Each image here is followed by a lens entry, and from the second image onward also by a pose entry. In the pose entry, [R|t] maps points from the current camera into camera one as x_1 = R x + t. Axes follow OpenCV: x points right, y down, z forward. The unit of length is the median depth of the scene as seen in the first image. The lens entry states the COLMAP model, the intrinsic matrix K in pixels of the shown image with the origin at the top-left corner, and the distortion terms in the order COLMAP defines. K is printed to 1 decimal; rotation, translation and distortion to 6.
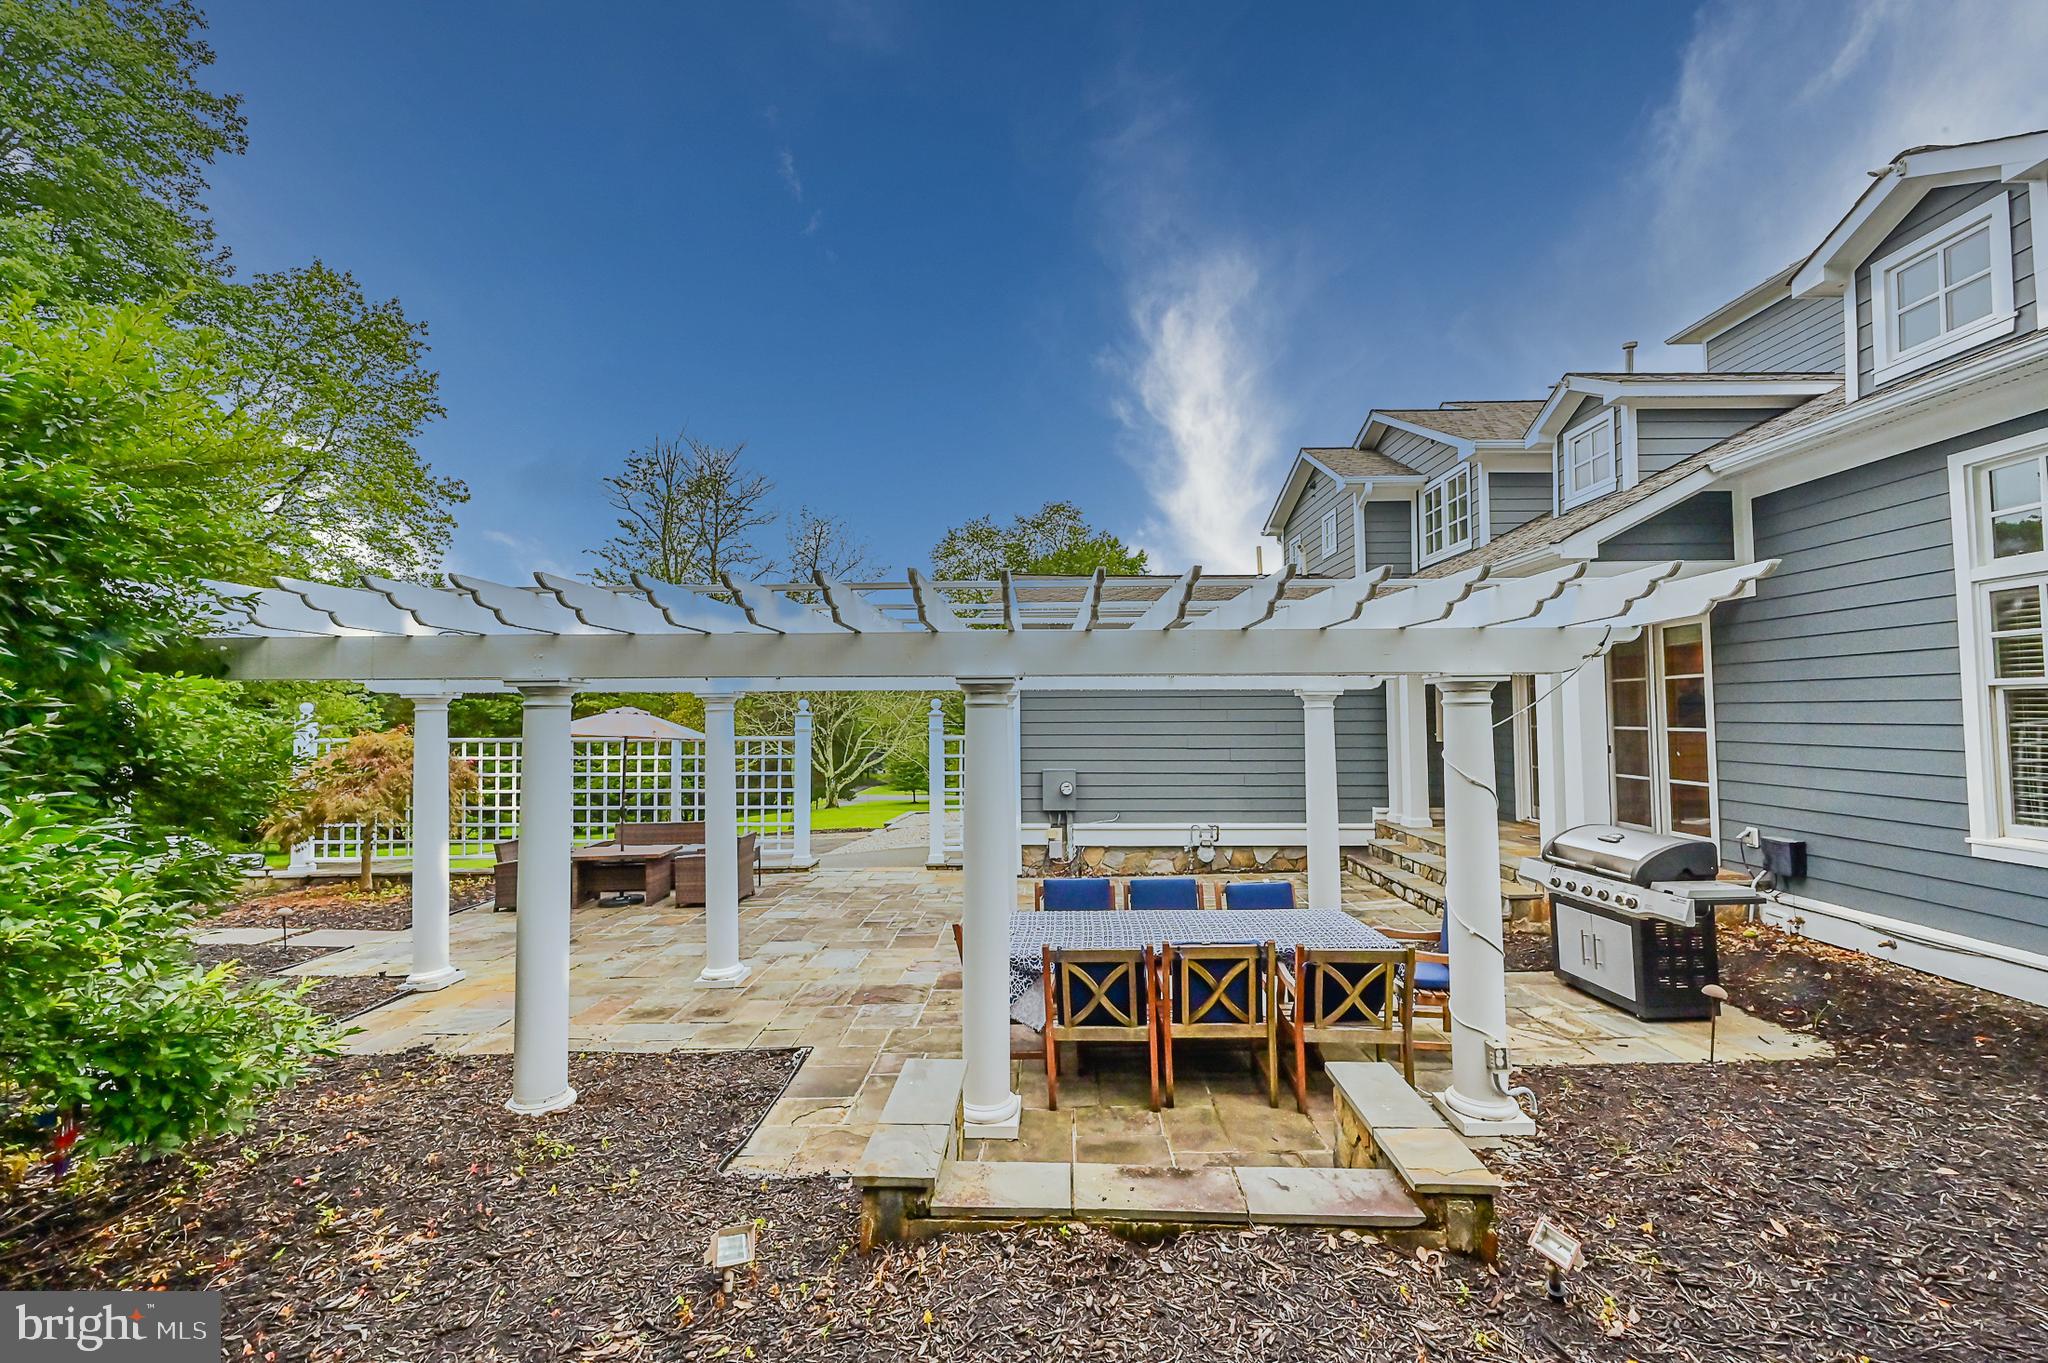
lens RADIAL K [[817.0, 0, 1022.4], [0, 817.0, 684.0], [0, 0, 1]] dist [0.002267, -0.000066]
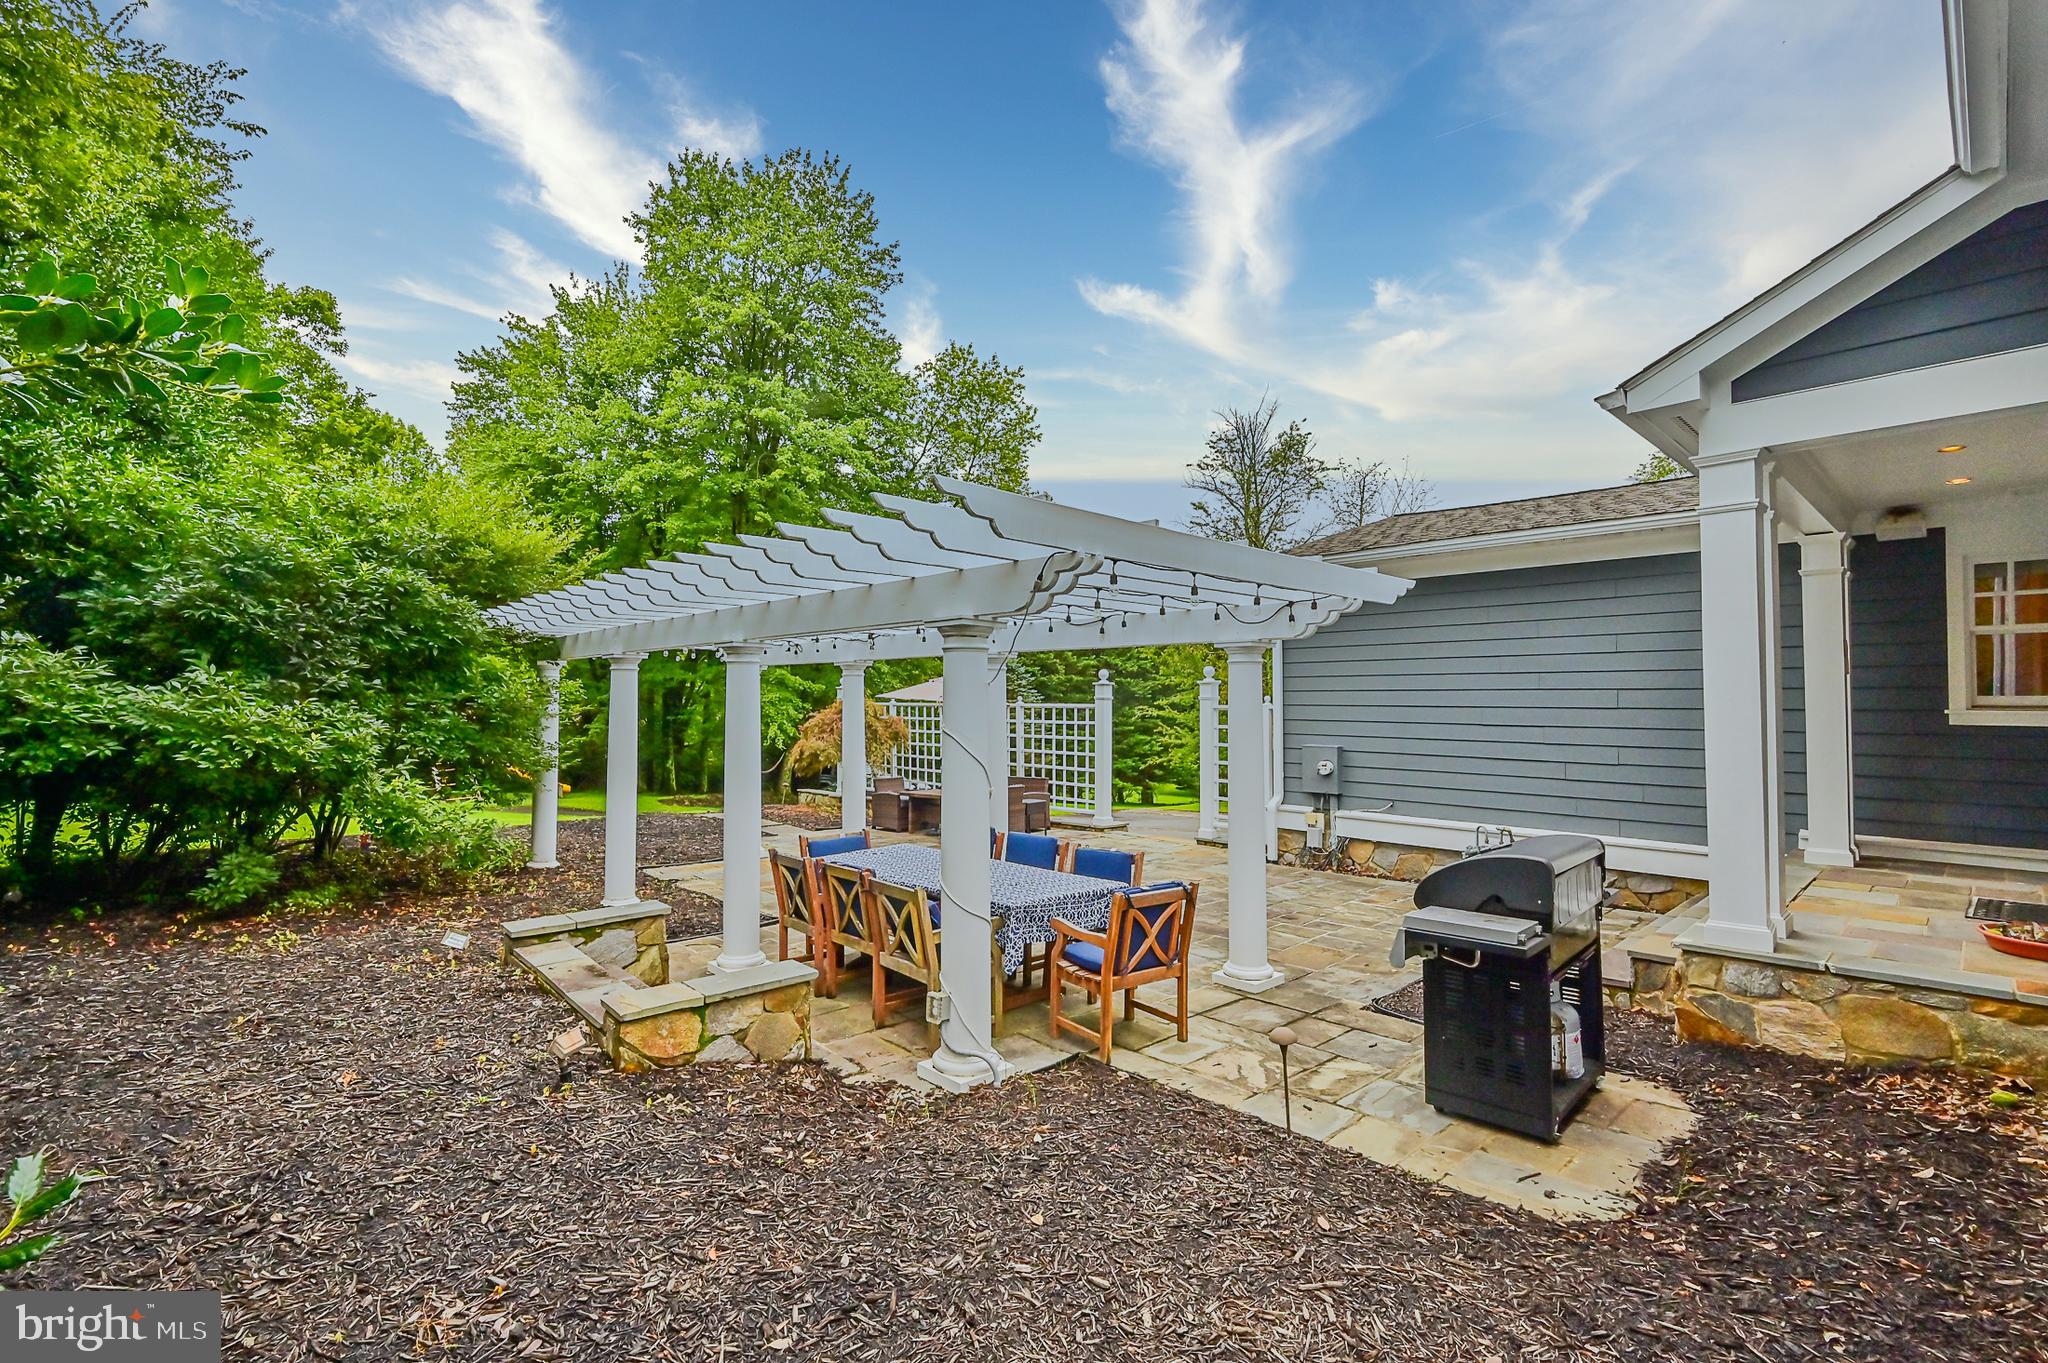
lens RADIAL K [[902.9, 0, 1022.4], [0, 902.9, 685.0], [0, 0, 1]] dist [0.003139, 0.000110]
pose [[0.700024, -0.005386, -0.714099, 0.504282], [0.024042, 0.999582, 0.016028, 0.018381], [0.713715, -0.028388, 0.699861, 0.113754]]
